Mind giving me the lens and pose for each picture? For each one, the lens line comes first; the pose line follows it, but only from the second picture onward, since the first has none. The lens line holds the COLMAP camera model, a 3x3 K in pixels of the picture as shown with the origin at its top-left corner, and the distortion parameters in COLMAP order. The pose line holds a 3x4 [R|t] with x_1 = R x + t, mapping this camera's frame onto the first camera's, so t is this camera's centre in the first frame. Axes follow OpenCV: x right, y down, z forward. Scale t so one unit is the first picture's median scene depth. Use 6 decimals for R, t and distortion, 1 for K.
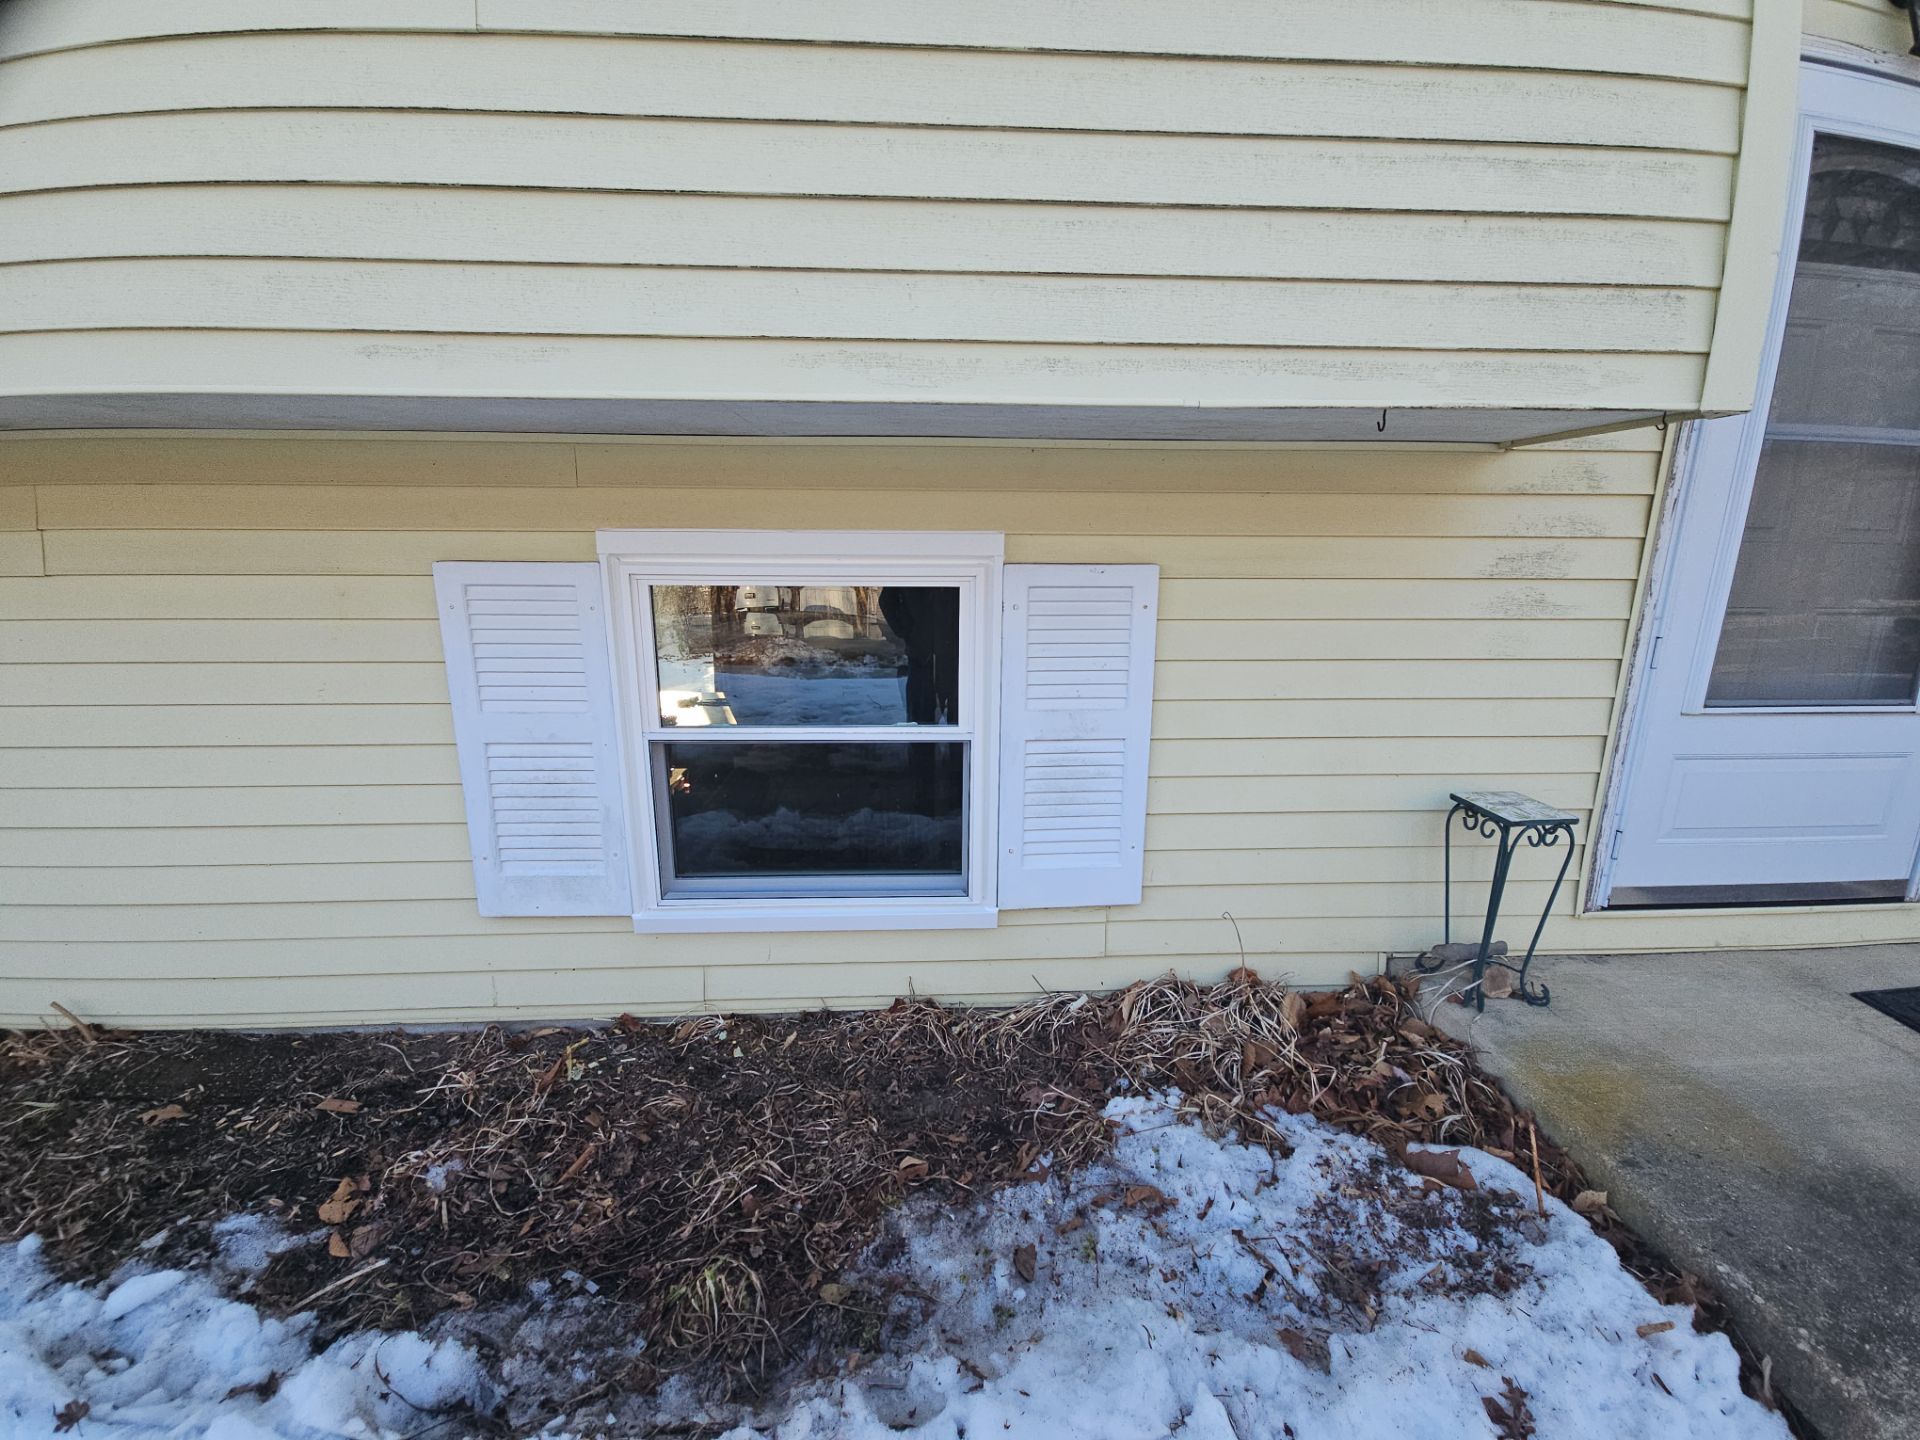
lens RADIAL K [[969.5, 0, 960.0], [0, 969.5, 720.0], [0, 0, 1]] dist [-0.000291, -0.000495]
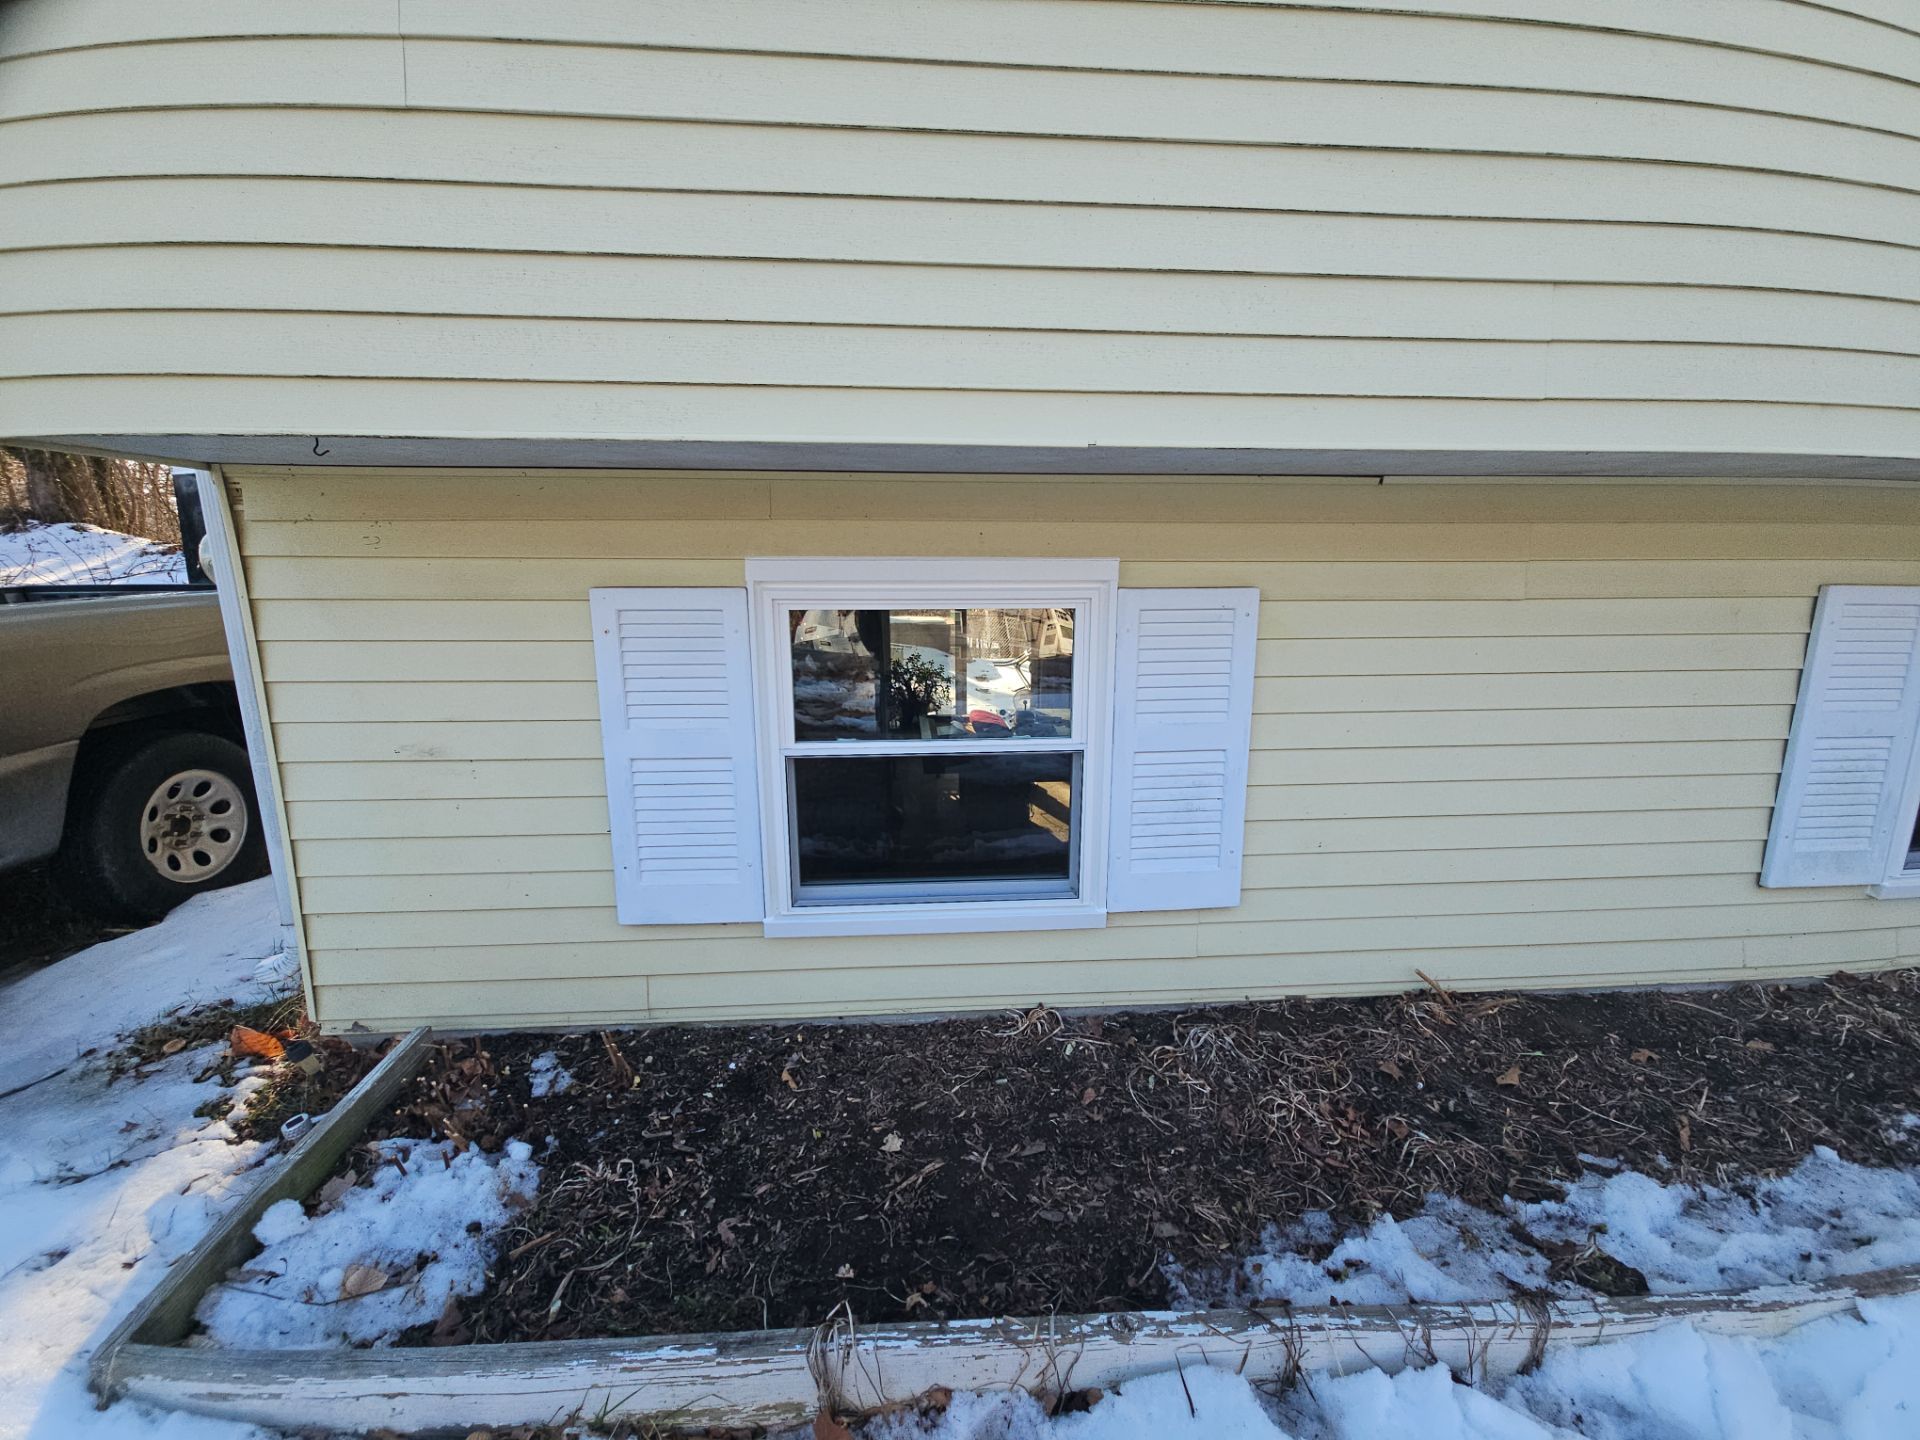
lens RADIAL K [[916.6, 0, 960.6], [0, 916.6, 677.1], [0, 0, 1]] dist [-0.014601, -0.000440]
pose [[0.999853, -0.006654, 0.015821, -0.143470], [0.007640, 0.997981, -0.063053, 0.001013], [-0.015369, 0.063165, 0.997885, -0.009099]]
